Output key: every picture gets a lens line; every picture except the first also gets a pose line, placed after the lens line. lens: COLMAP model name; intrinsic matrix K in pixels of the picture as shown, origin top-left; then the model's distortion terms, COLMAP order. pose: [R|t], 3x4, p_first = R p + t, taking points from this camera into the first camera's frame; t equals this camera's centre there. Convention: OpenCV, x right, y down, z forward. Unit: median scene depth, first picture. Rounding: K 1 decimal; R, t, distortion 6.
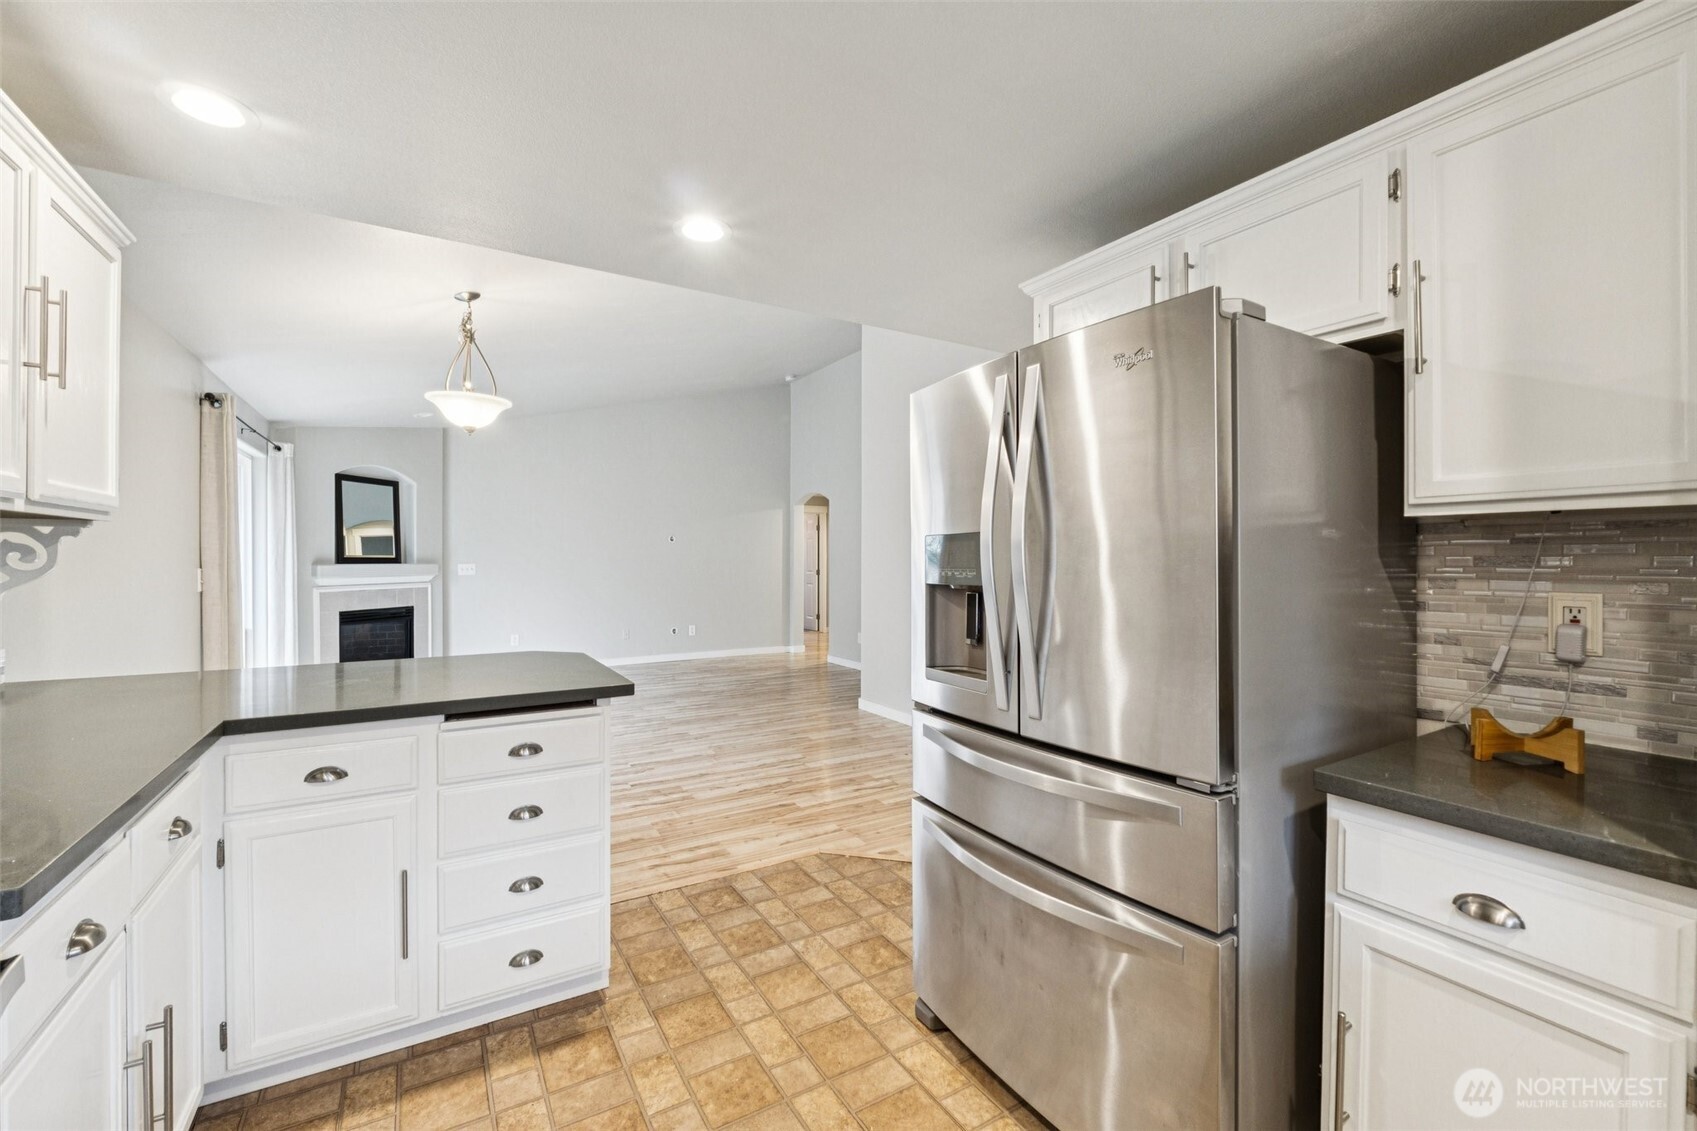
lens RADIAL K [[704.2, 0, 846.9], [0, 704.2, 558.8], [0, 0, 1]] dist [-0.008694, -0.000290]
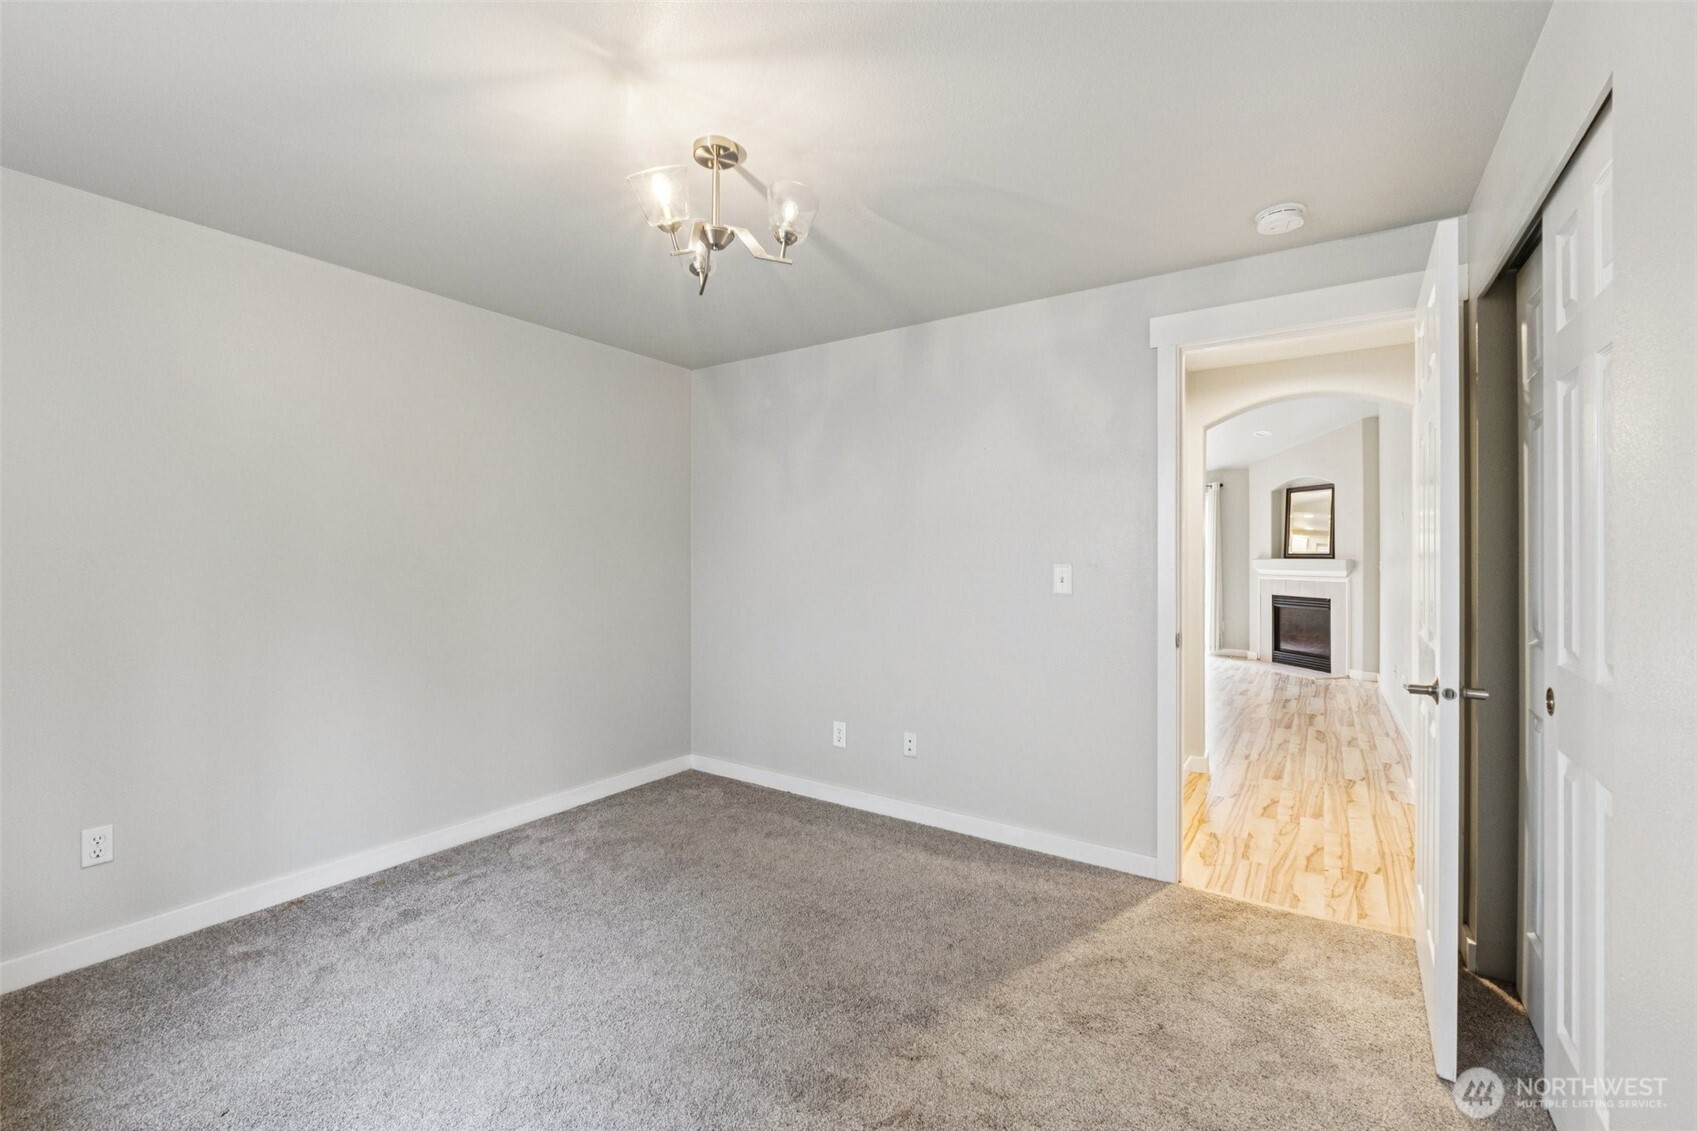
lens RADIAL K [[704.2, 0, 848.2], [0, 704.2, 554.0], [0, 0, 1]] dist [-0.008694, -0.000290]
pose [[-0.908464, -0.008068, -0.417885, 0.798013], [-0.005948, 0.999962, -0.006374, 0.017135], [0.417921, -0.003305, -0.908478, 2.694765]]
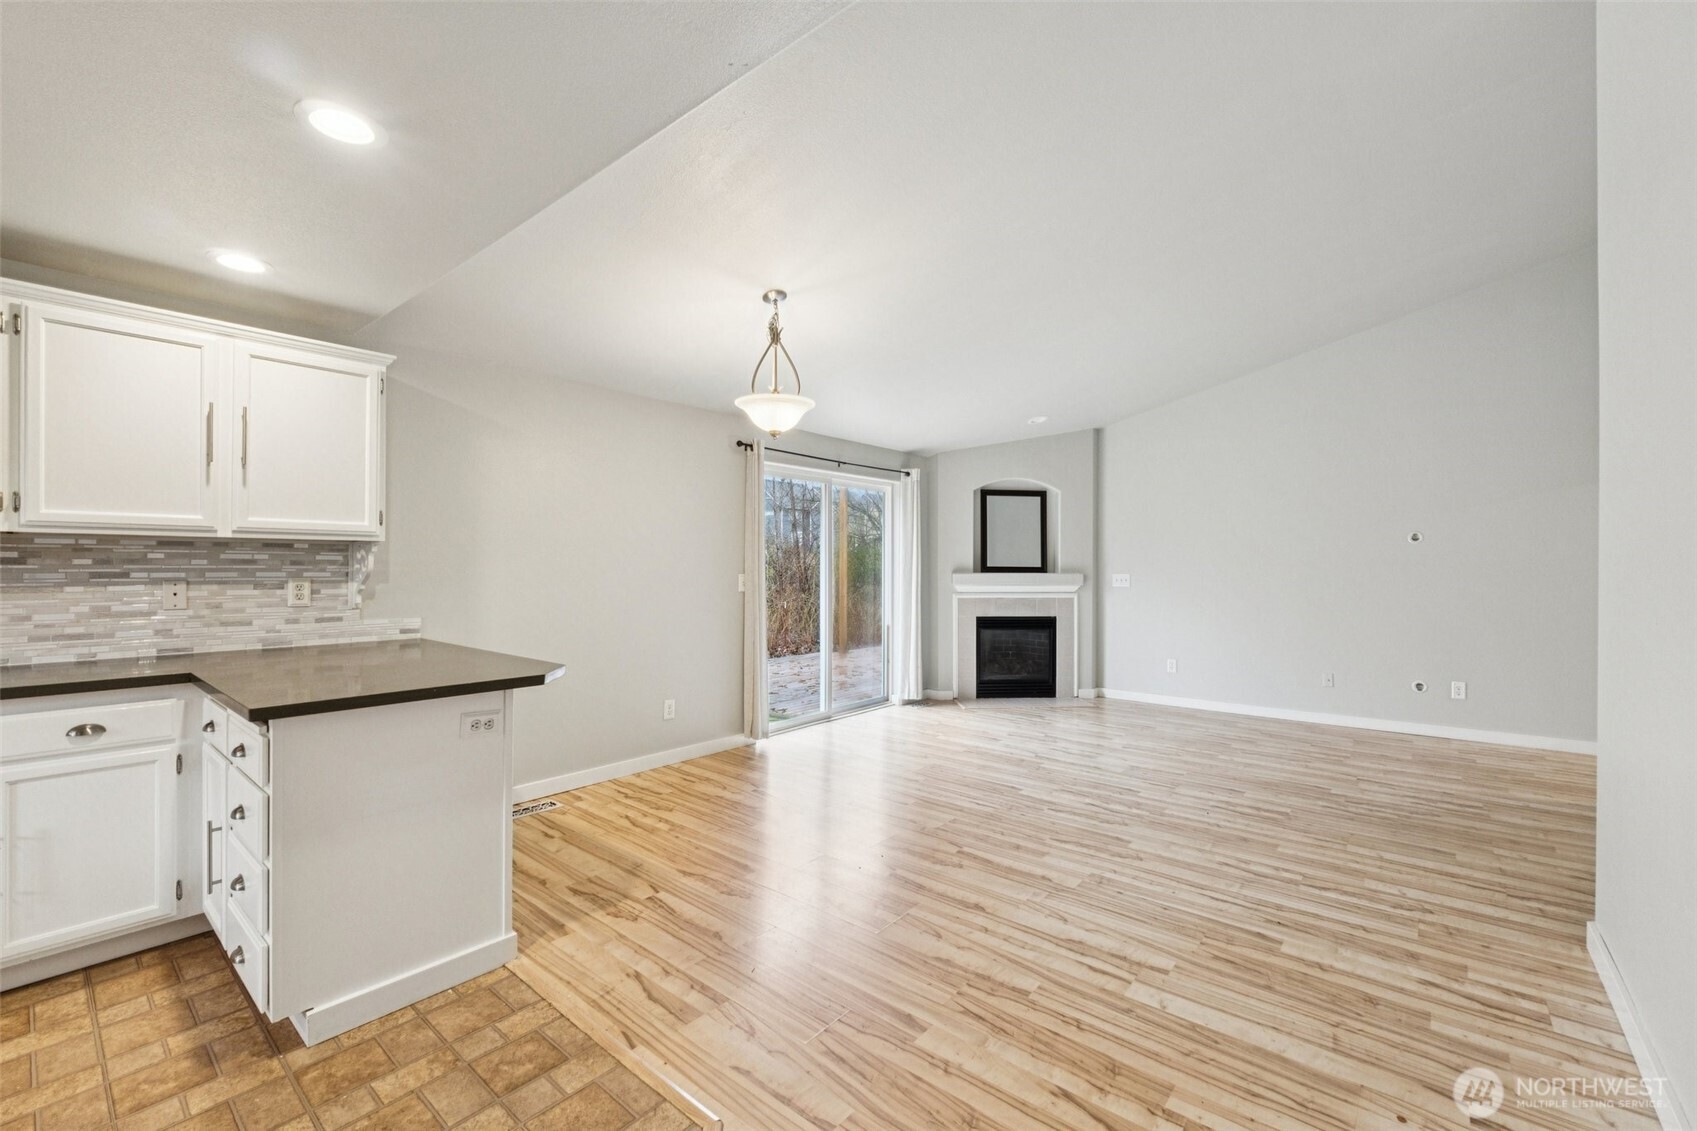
lens RADIAL K [[704.2, 0, 851.9], [0, 704.2, 566.6], [0, 0, 1]] dist [-0.008694, -0.000290]
pose [[0.323136, -0.000264, -0.946352, 0.353016], [-0.003213, 0.999994, -0.001376, 0.000148], [0.946347, 0.003485, 0.323133, 0.671476]]
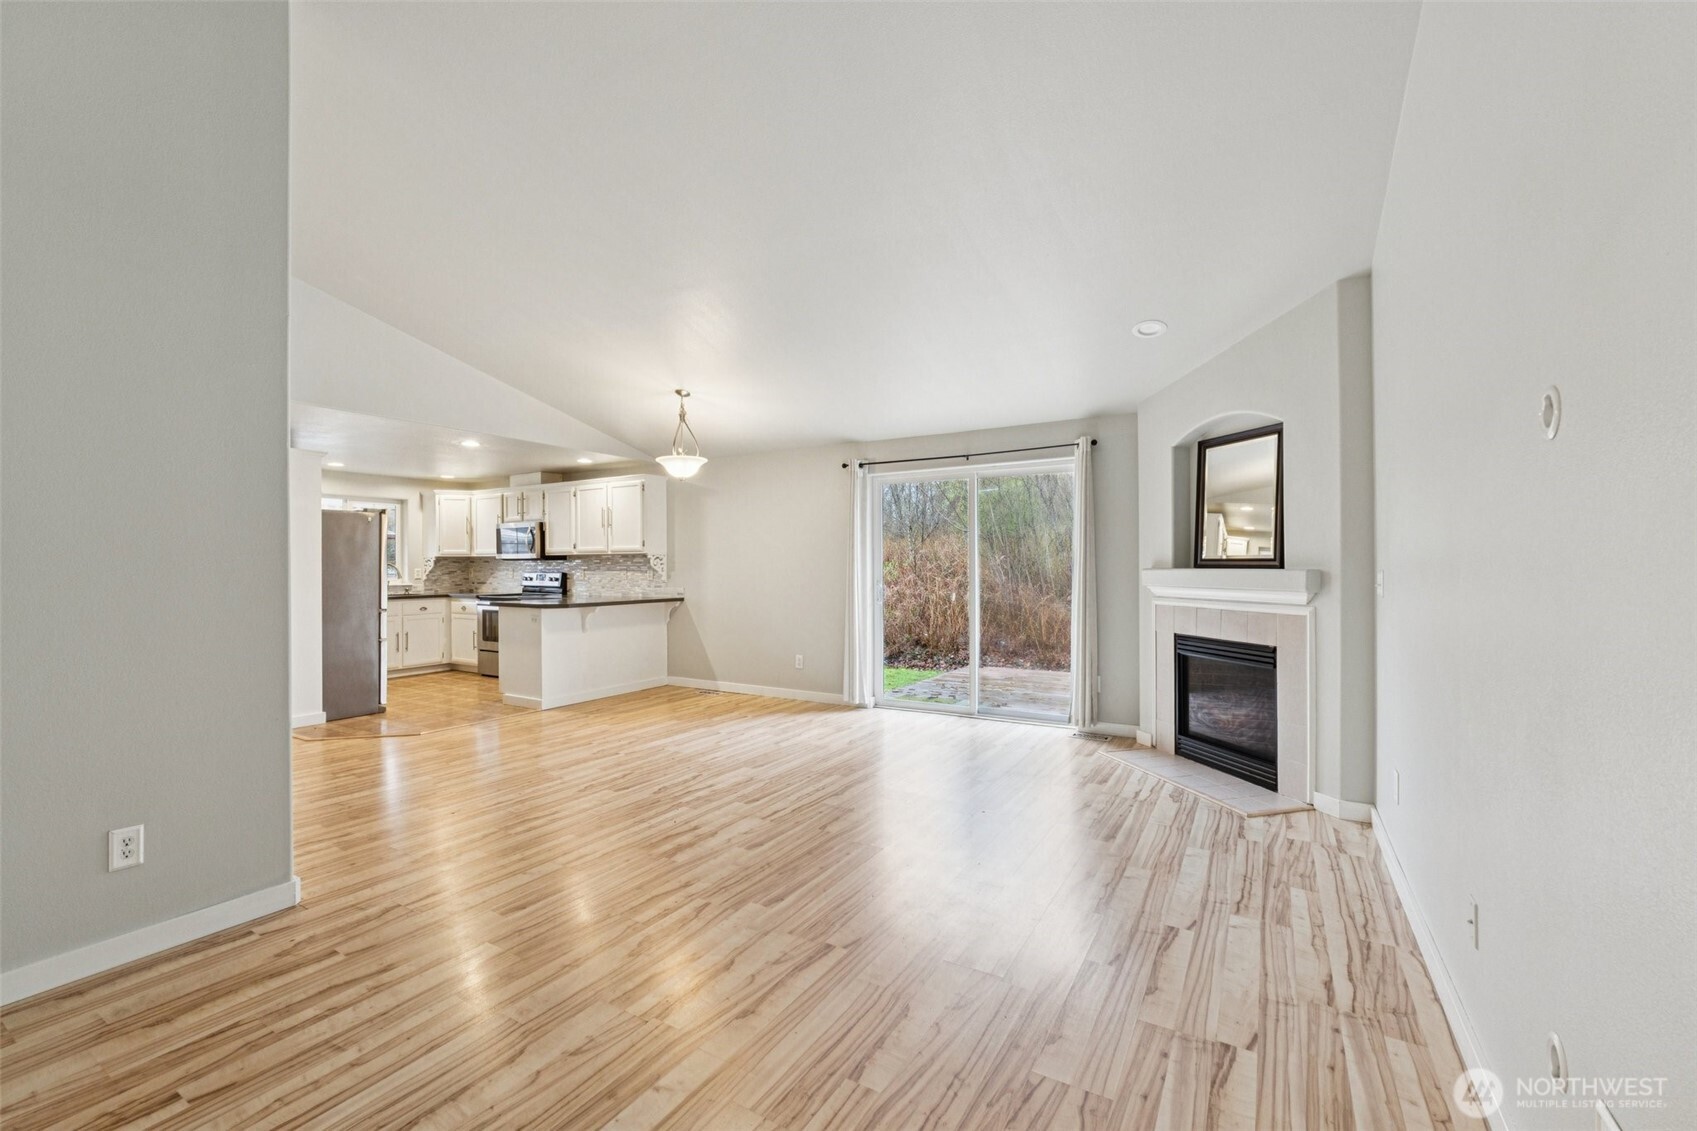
lens RADIAL K [[704.2, 0, 846.1], [0, 704.2, 563.4], [0, 0, 1]] dist [-0.008694, -0.000290]
pose [[-0.885346, -0.003089, -0.464923, -0.114688], [0.000099, 0.999977, -0.006832, 0.010786], [0.464933, -0.006095, -0.885325, 2.151859]]
